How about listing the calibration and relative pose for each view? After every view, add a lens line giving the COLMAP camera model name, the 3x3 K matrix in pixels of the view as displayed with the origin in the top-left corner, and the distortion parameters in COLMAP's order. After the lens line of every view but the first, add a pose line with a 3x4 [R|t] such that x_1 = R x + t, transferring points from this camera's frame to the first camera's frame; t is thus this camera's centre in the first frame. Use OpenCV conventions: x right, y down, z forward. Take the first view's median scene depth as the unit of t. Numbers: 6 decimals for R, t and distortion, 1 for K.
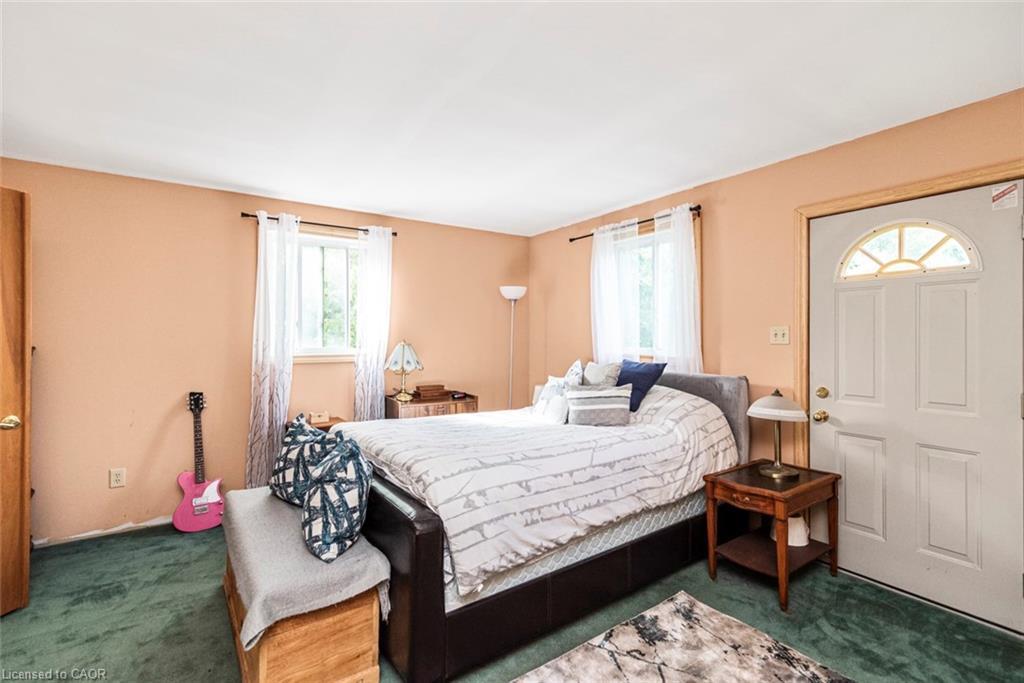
lens RADIAL K [[463.2, 0, 508.0], [0, 463.2, 337.0], [0, 0, 1]] dist [0.003647, 0.000337]
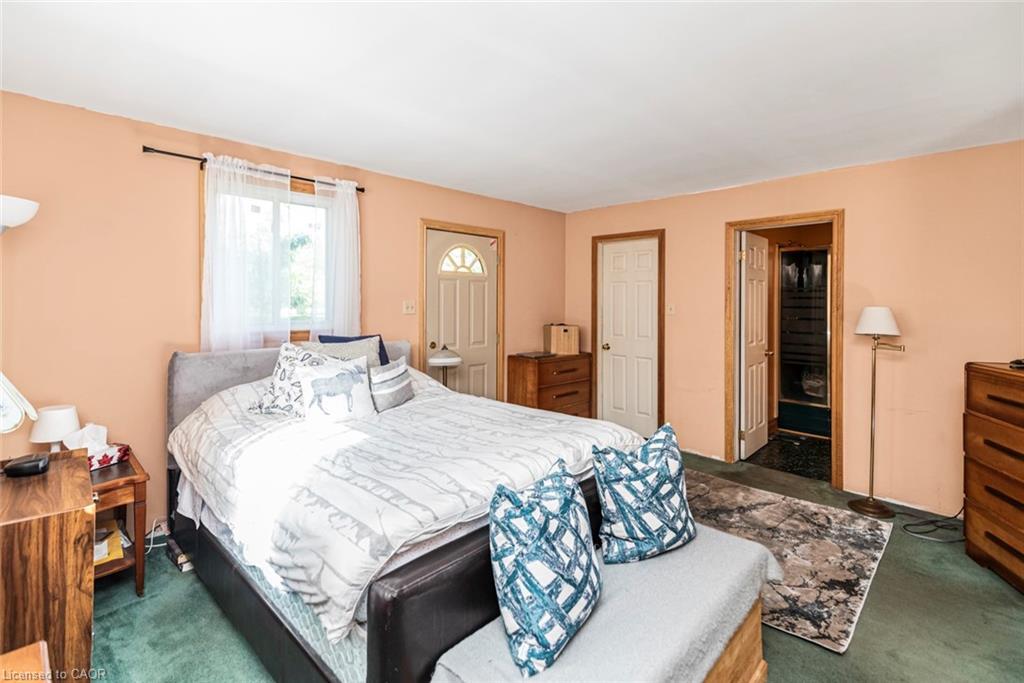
lens RADIAL K [[475.6, 0, 509.3], [0, 475.6, 304.0], [0, 0, 1]] dist [0.008019, 0.000049]
pose [[-0.184195, -0.004429, 0.982880, -0.931827], [-0.007929, 0.999964, 0.003020, -0.023093], [-0.982858, -0.007237, -0.184223, 1.078859]]
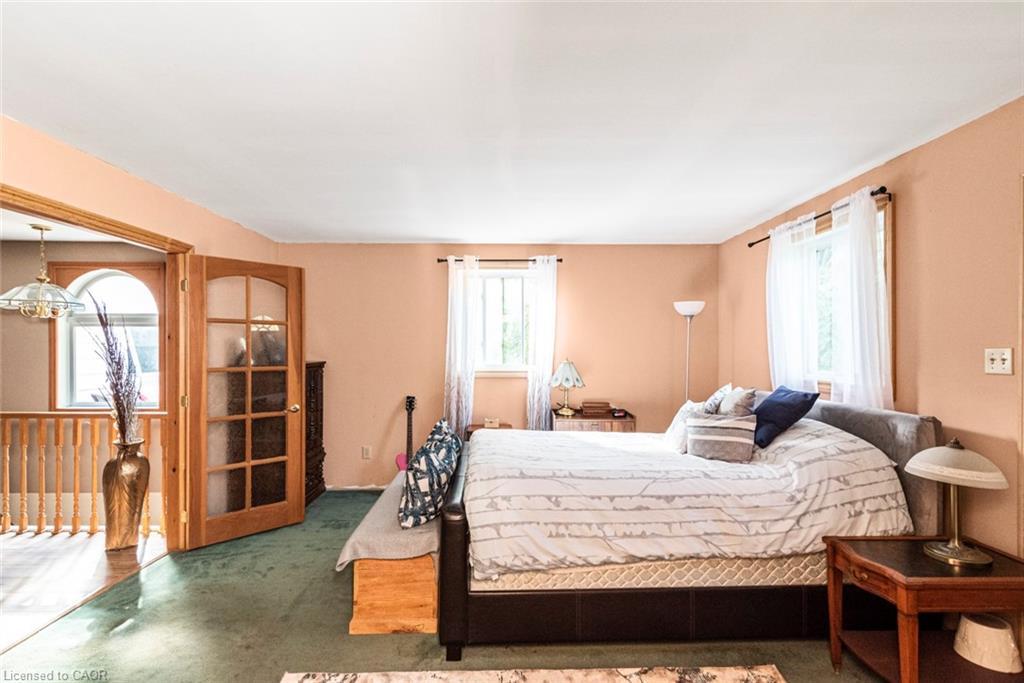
lens RADIAL K [[472.5, 0, 506.3], [0, 472.5, 351.3], [0, 0, 1]] dist [0.003280, 0.000343]
pose [[0.833308, 0.003070, -0.552800, 0.408982], [-0.000883, 0.999991, 0.004222, -0.022989], [0.552808, -0.003030, 0.833303, 0.016452]]
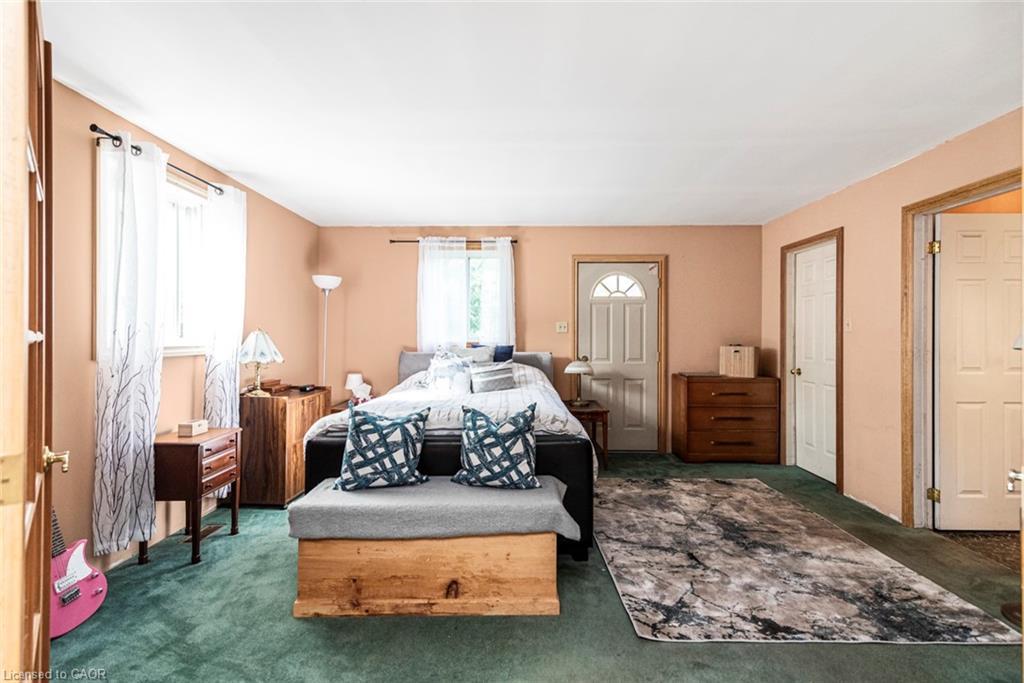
lens RADIAL K [[463.2, 0, 508.0], [0, 463.2, 337.0], [0, 0, 1]] dist [0.003647, 0.000337]
pose [[0.573095, -0.000446, 0.819489, -1.031782], [-0.002374, 0.999995, 0.002204, 0.031684], [-0.819486, -0.003209, 0.573091, 0.207088]]
